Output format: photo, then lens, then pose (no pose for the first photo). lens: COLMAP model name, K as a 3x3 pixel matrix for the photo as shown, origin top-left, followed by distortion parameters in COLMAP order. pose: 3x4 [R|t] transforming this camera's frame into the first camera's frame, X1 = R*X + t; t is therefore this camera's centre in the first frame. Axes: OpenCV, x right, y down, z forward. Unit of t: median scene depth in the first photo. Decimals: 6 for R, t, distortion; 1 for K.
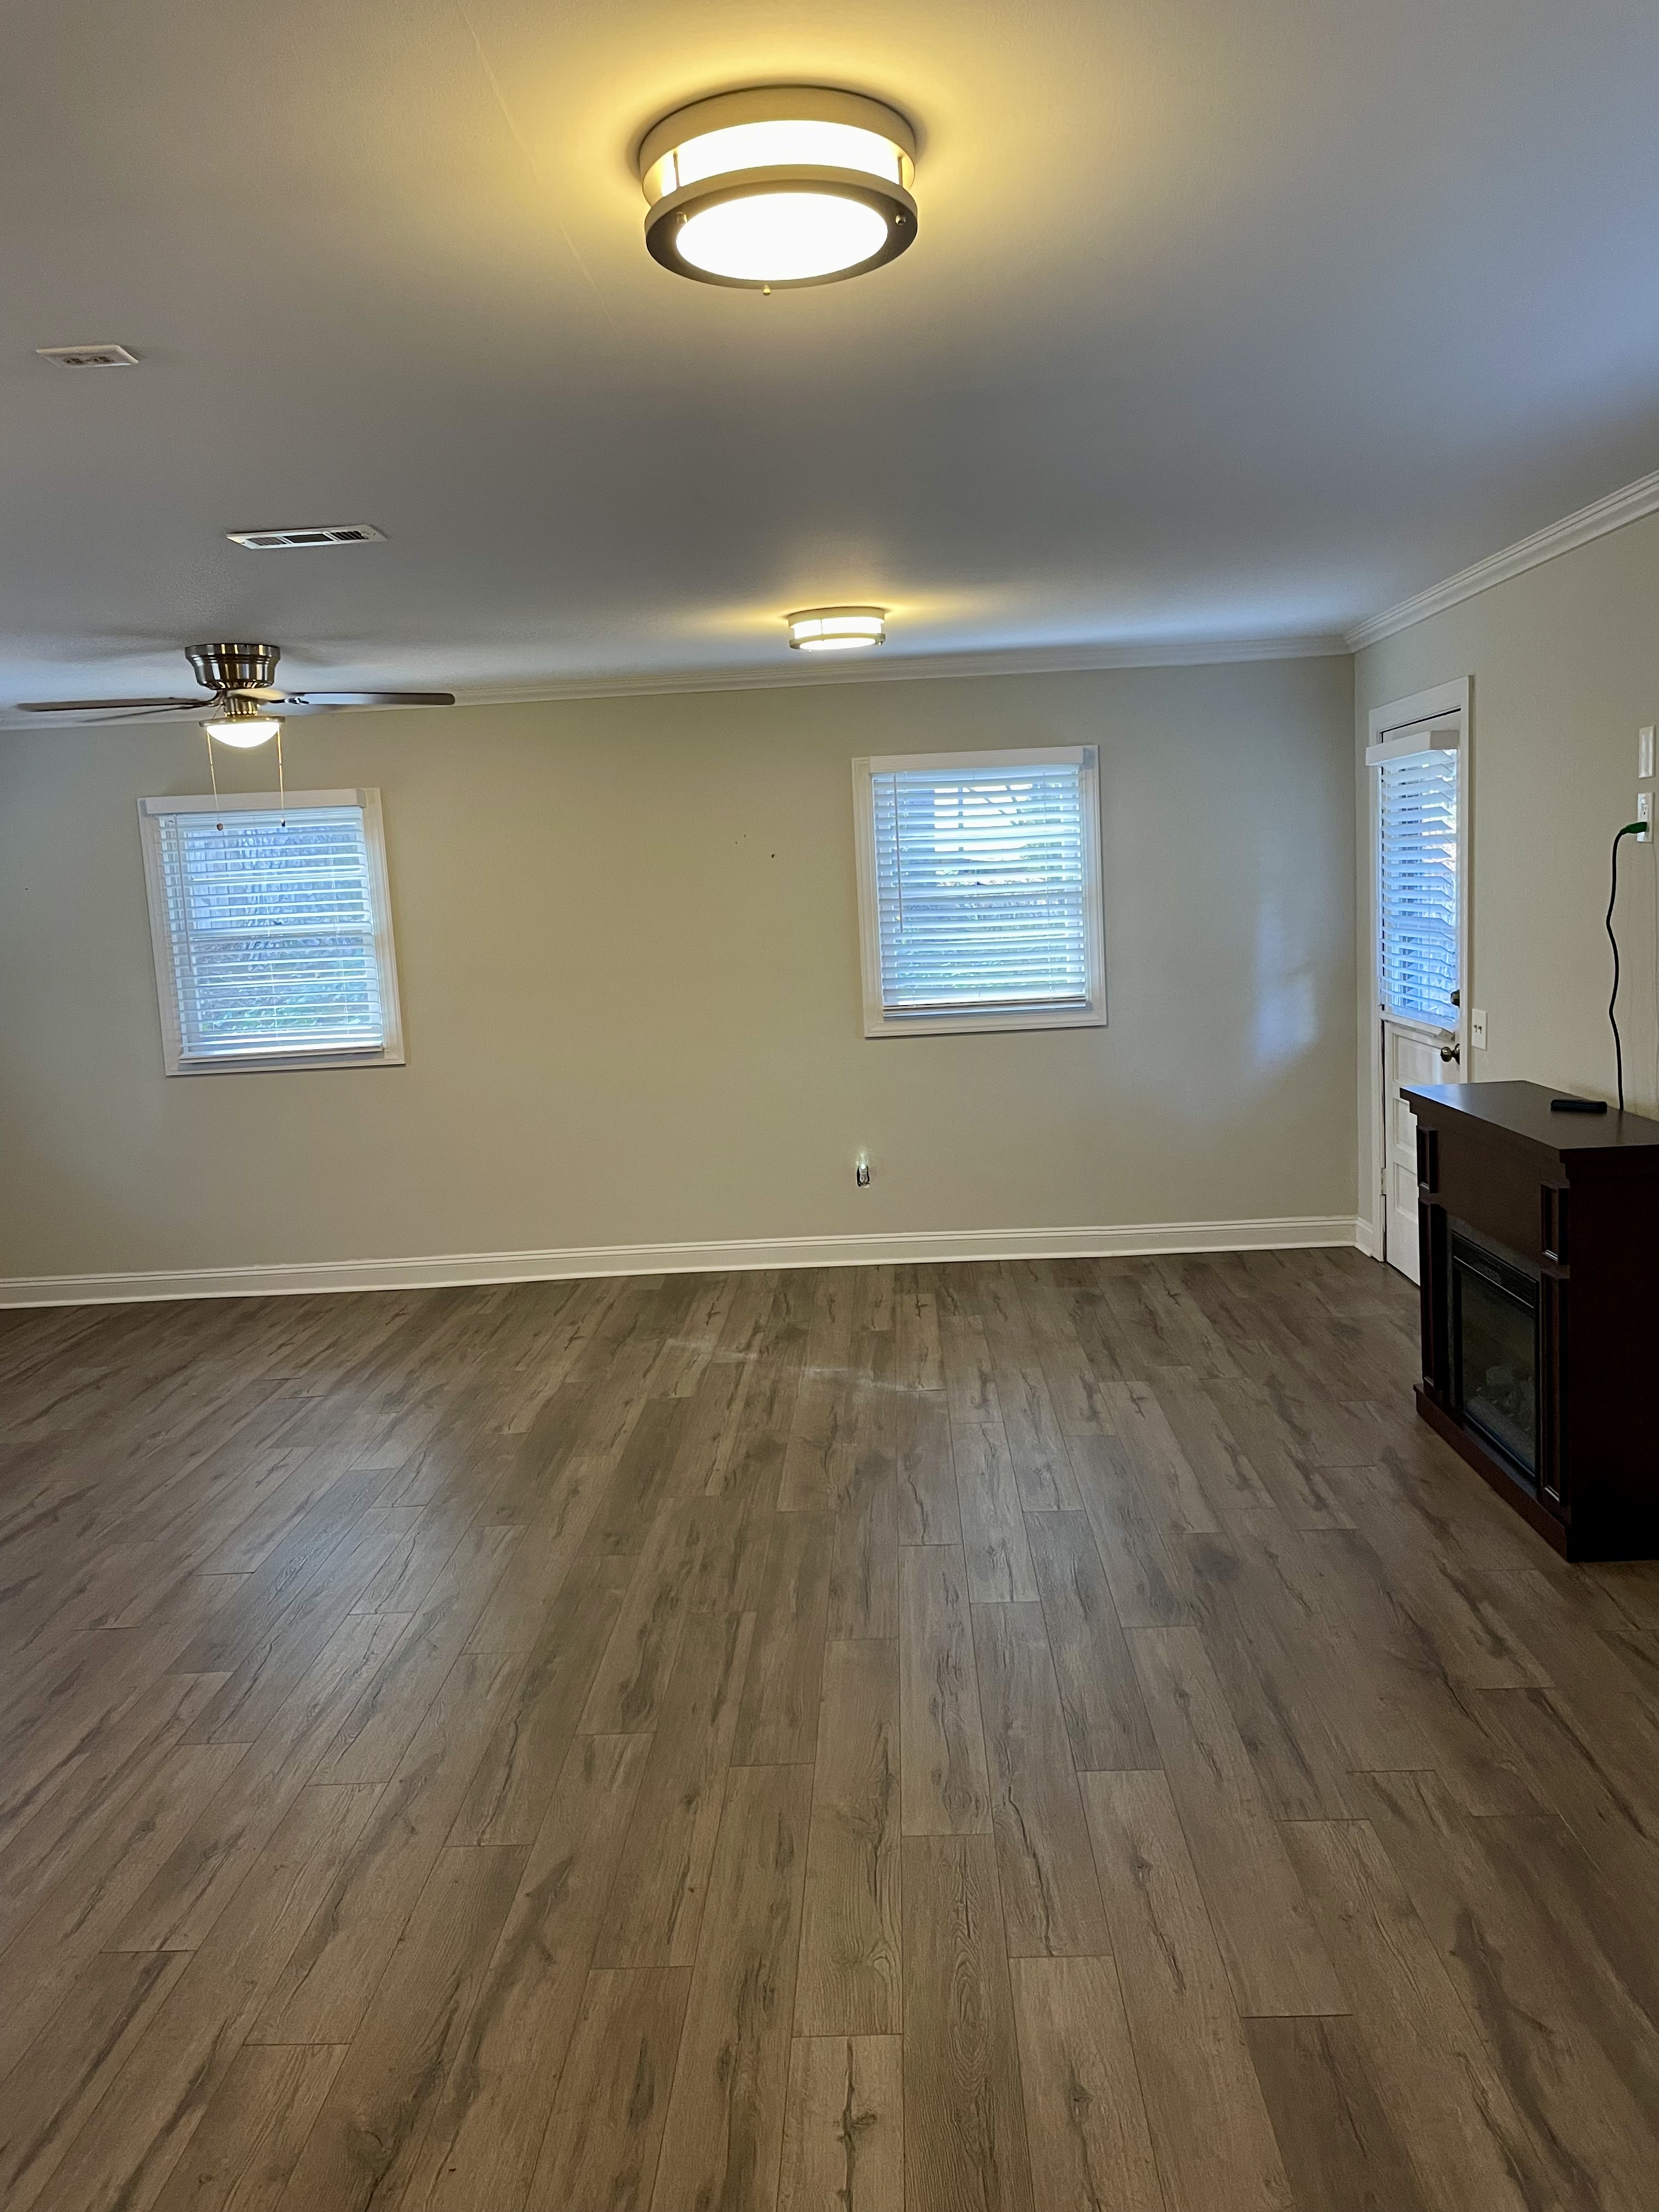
lens RADIAL K [[1671.7, 0, 835.3], [0, 1671.7, 1095.5], [0, 0, 1]] dist [0.091933, -0.128668]
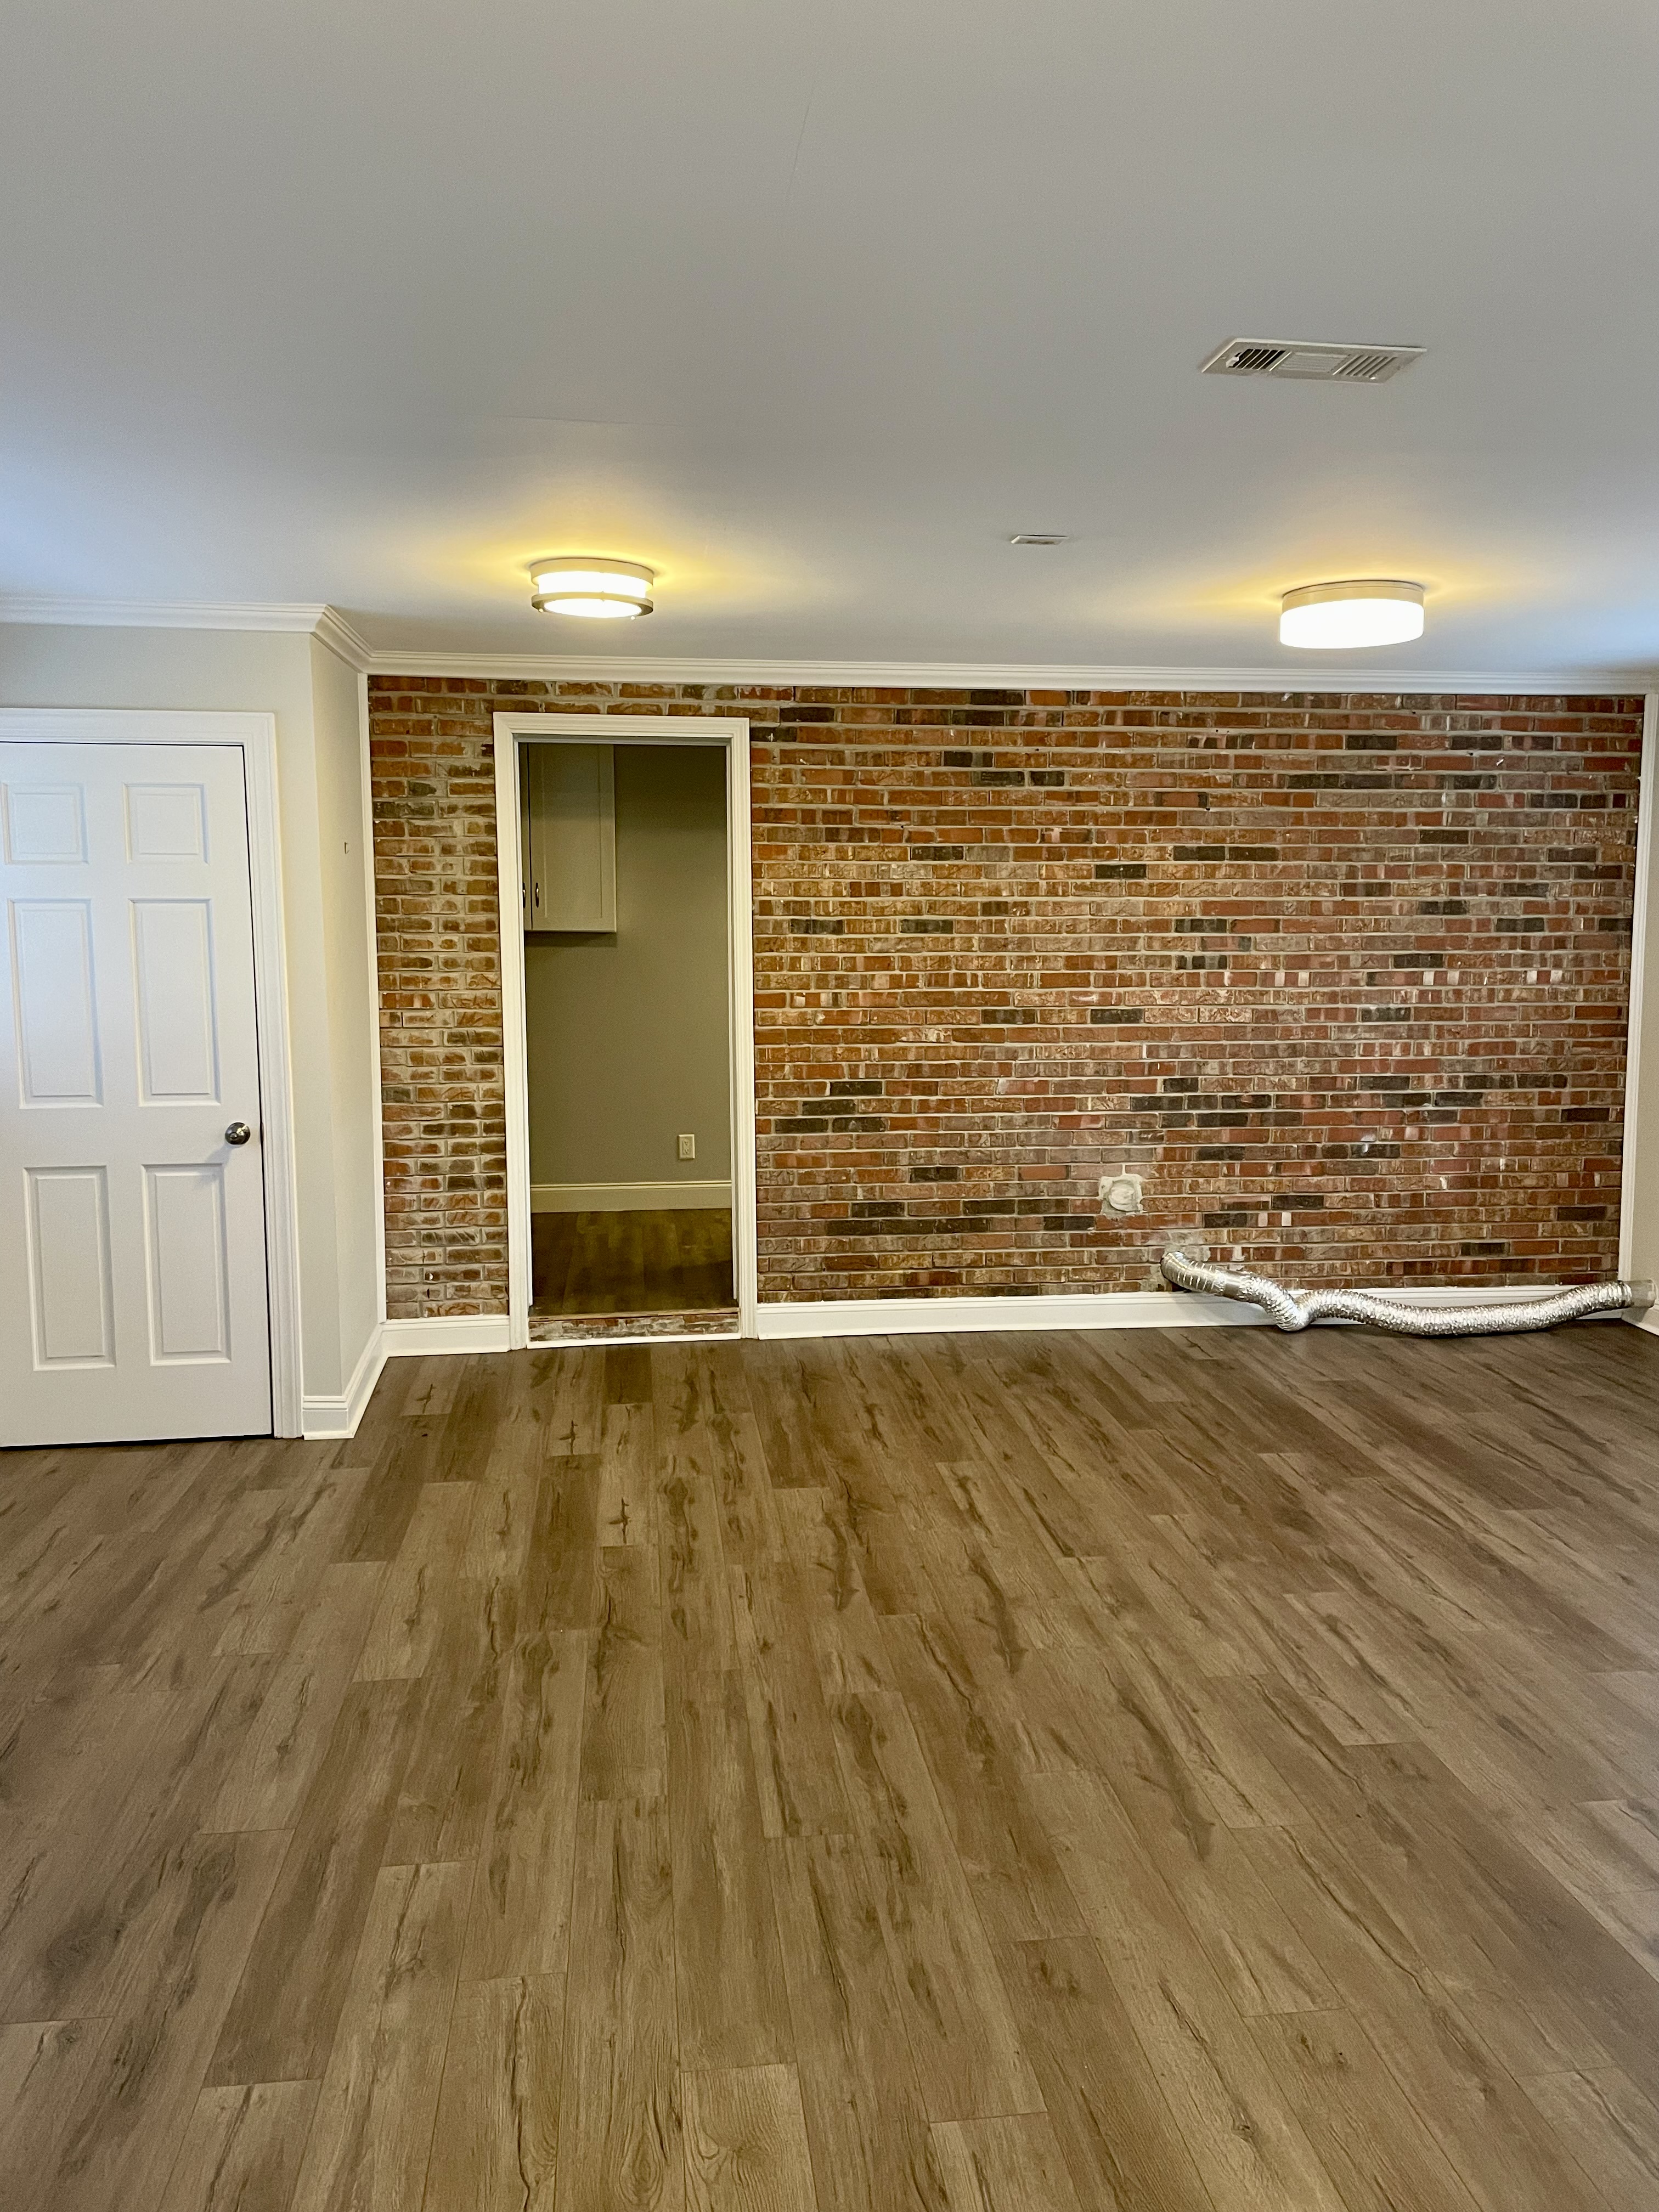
lens RADIAL K [[1671.7, 0, 835.3], [0, 1671.7, 1095.5], [0, 0, 1]] dist [0.091933, -0.128668]
pose [[-0.987016, 0.066842, -0.146053, 0.012821], [0.030353, 0.970533, 0.239049, -0.230491], [0.157728, 0.231512, -0.959961, 1.934048]]
